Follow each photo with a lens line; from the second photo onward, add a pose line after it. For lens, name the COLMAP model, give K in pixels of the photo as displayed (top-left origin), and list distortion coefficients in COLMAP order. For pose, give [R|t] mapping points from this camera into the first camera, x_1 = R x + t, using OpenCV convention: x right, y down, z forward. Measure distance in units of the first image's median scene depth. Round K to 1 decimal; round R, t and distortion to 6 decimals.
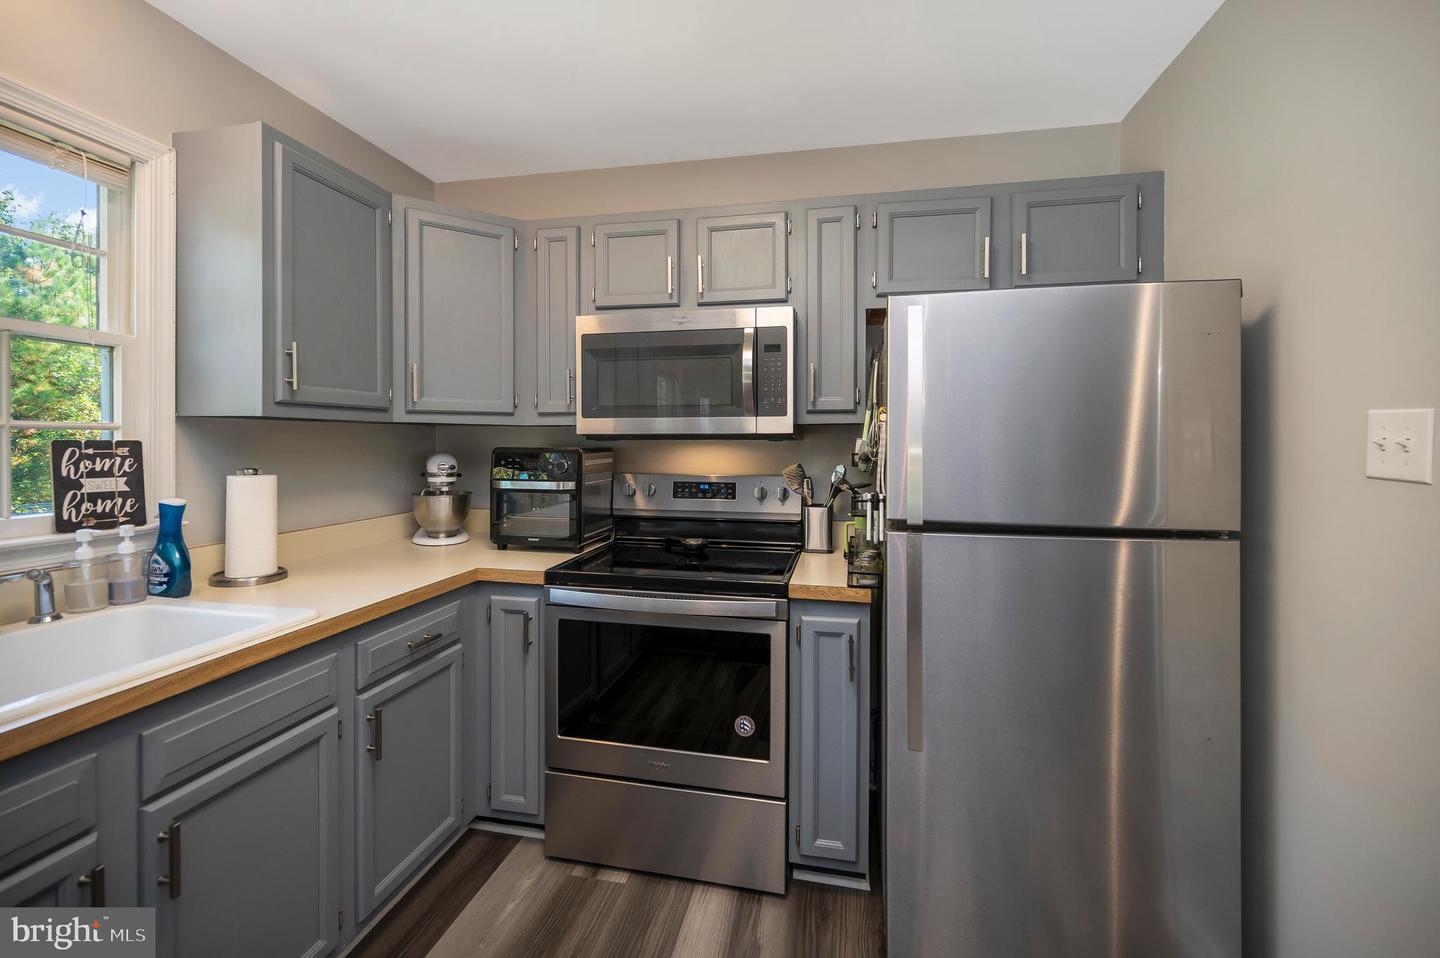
lens RADIAL K [[593.7, 0, 719.3], [0, 593.7, 441.8], [0, 0, 1]] dist [0.000719, -0.000016]
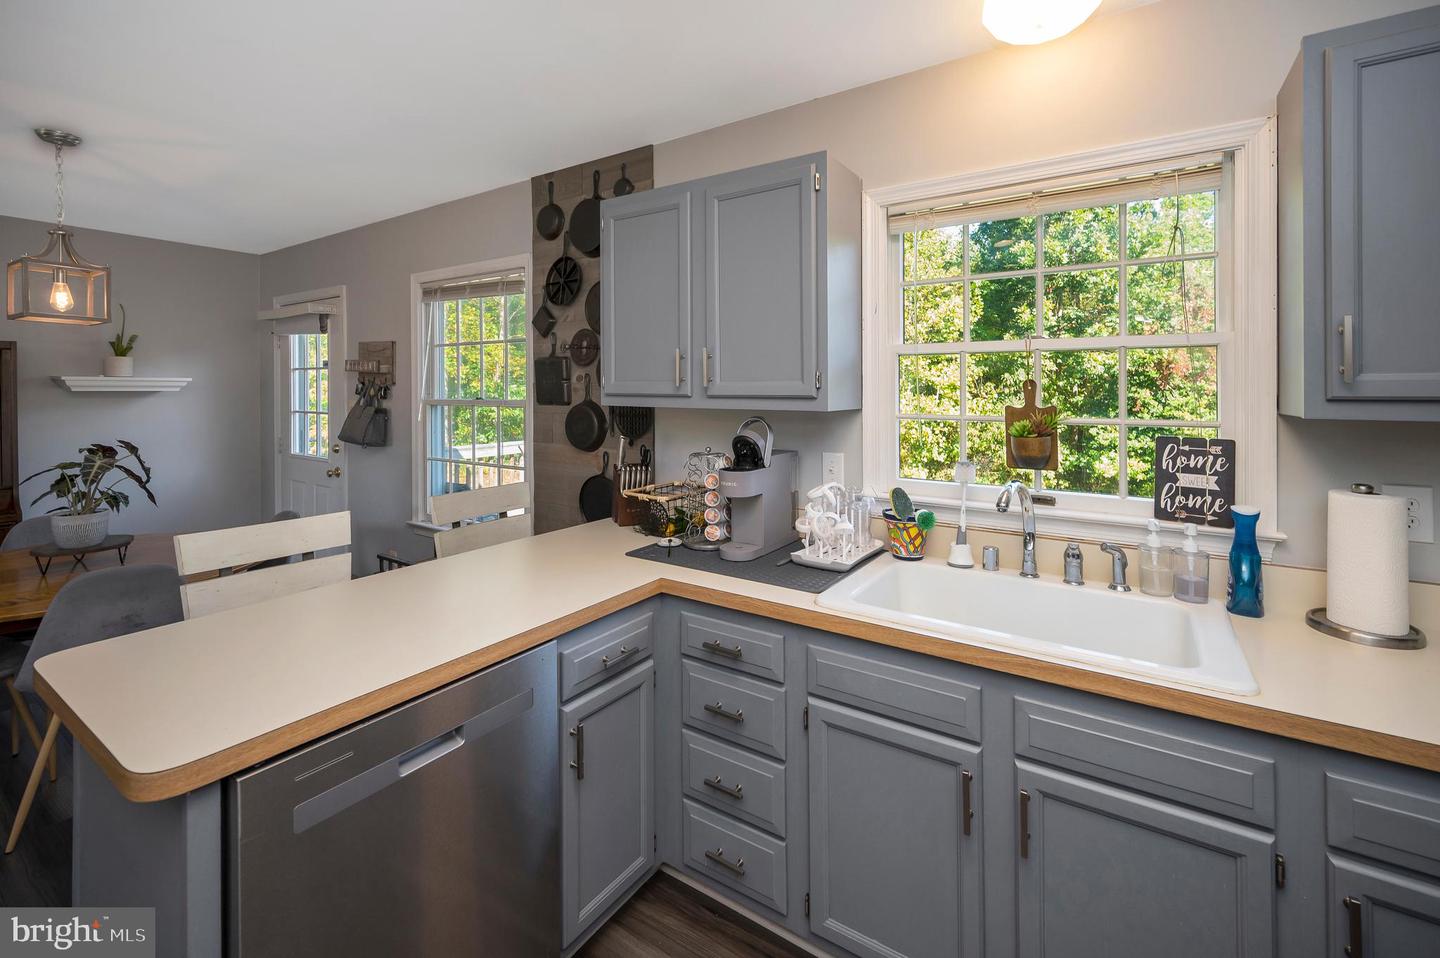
lens RADIAL K [[621.9, 0, 725.1], [0, 621.9, 388.9], [0, 0, 1]] dist [-0.001338, 0.000060]
pose [[-0.368690, -0.007975, -0.929518, 0.214443], [-0.005807, 0.999963, -0.006277, -0.059635], [0.929534, 0.003083, -0.368723, 0.490753]]
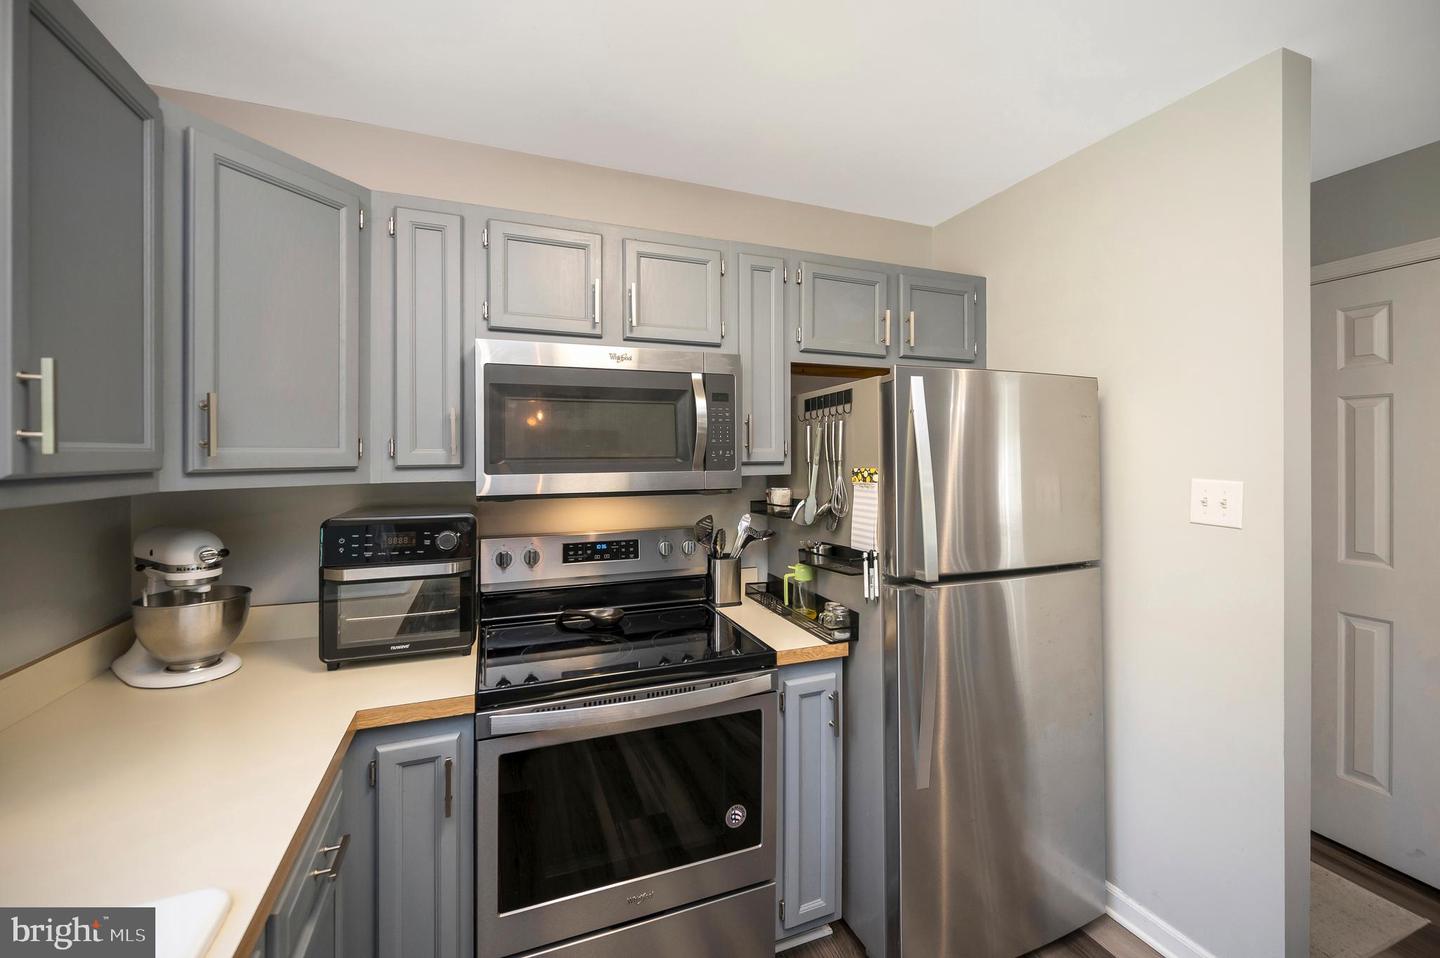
lens RADIAL K [[593.7, 0, 752.1], [0, 593.7, 457.0], [0, 0, 1]] dist [0.000719, -0.000016]
pose [[0.830041, -0.004812, 0.557682, -0.414778], [0.005928, 0.999982, -0.000194, -0.067644], [-0.557671, 0.003467, 0.830055, 0.212010]]
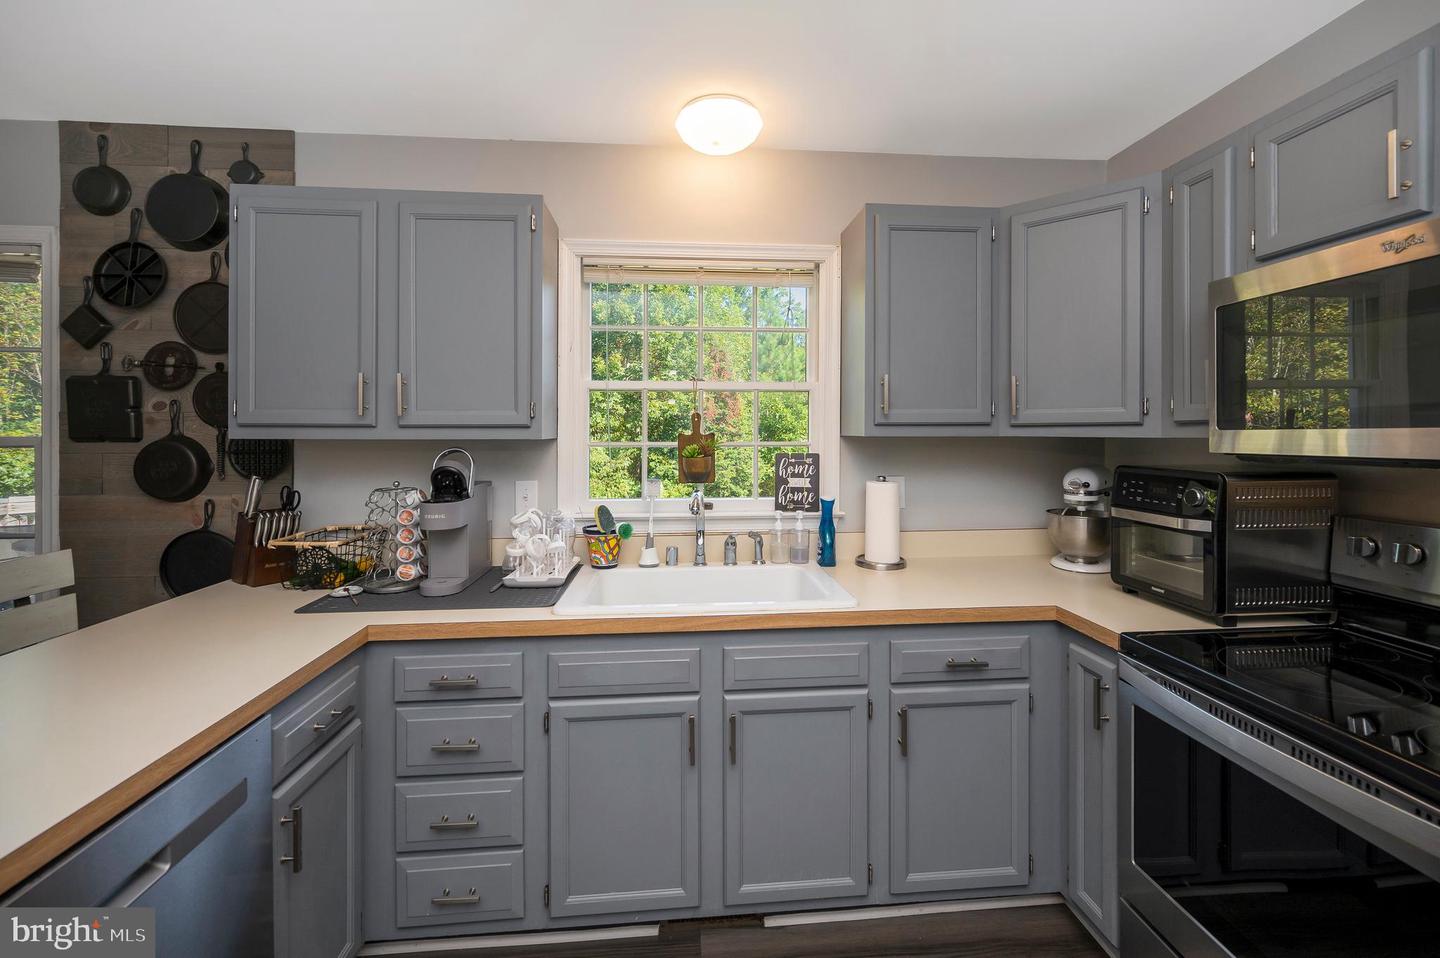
lens RADIAL K [[593.7, 0, 728.8], [0, 593.7, 431.4], [0, 0, 1]] dist [0.000719, -0.000016]
pose [[0.289837, -0.006994, -0.957051, 0.292569], [0.001407, 0.999975, -0.006882, -0.038010], [0.957075, 0.000648, 0.289839, 0.296278]]
